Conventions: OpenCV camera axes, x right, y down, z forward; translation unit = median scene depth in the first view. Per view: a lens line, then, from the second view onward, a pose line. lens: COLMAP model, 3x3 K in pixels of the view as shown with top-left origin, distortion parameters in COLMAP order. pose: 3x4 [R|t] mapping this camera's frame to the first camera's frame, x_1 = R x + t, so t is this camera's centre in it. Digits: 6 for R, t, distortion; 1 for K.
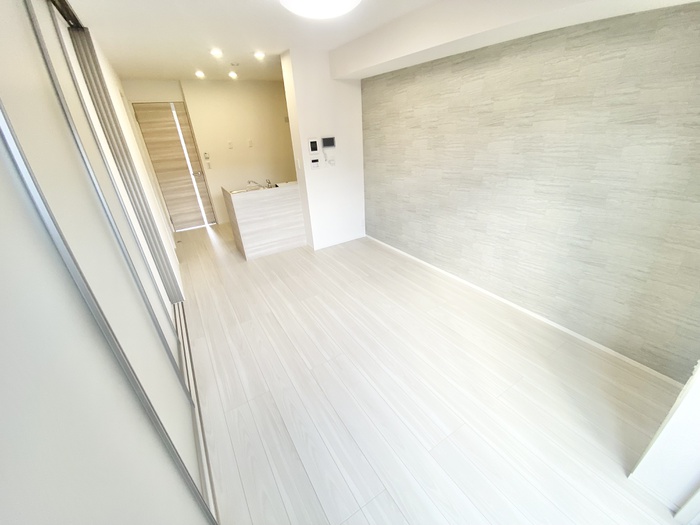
lens RADIAL K [[283.1, 0, 350.0], [0, 283.1, 262.5], [0, 0, 1]] dist [0.020714, -0.020231]
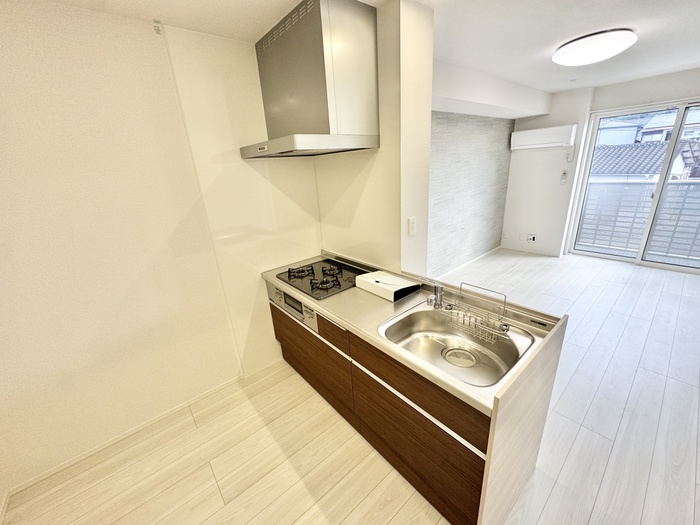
lens RADIAL K [[280.6, 0, 350.0], [0, 280.6, 262.5], [0, 0, 1]] dist [-0.001005, -0.000251]
pose [[-0.096947, -0.280621, 0.954910, -0.945855], [0.493383, 0.819699, 0.290977, -0.674682], [-0.864393, 0.499346, 0.058986, 1.487847]]
